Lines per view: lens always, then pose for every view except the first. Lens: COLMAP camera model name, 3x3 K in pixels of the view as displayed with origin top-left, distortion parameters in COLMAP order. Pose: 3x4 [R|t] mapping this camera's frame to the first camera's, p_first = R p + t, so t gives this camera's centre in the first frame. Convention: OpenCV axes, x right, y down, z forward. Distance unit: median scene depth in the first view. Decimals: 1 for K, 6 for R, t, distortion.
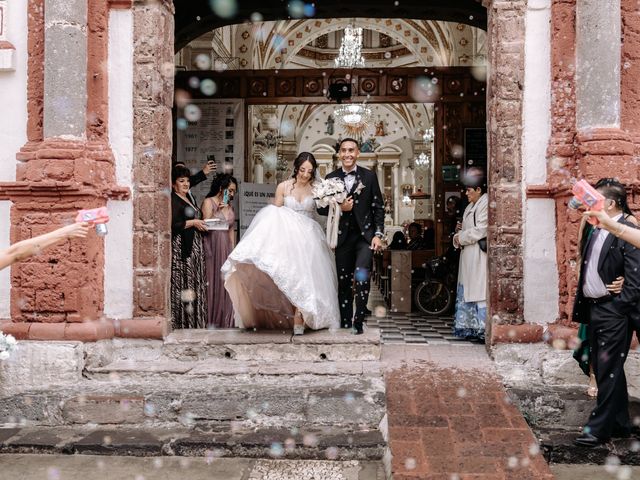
lens RADIAL K [[765.7, 0, 320.0], [0, 765.7, 240.0], [0, 0, 1]] dist [0.082408, -0.038606]
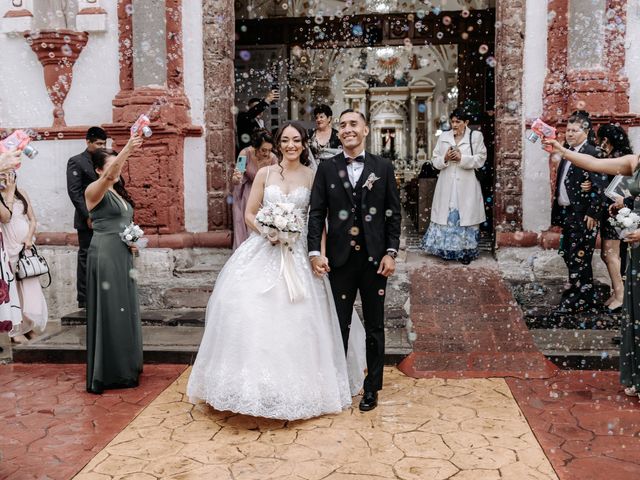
lens RADIAL K [[765.7, 0, 320.0], [0, 765.7, 240.0], [0, 0, 1]] dist [0.082408, -0.038606]
pose [[0.998937, -0.010575, -0.044868, -0.004911], [0.014252, 0.996494, 0.082437, 0.014830], [0.043839, -0.082988, 0.995586, -0.240570]]
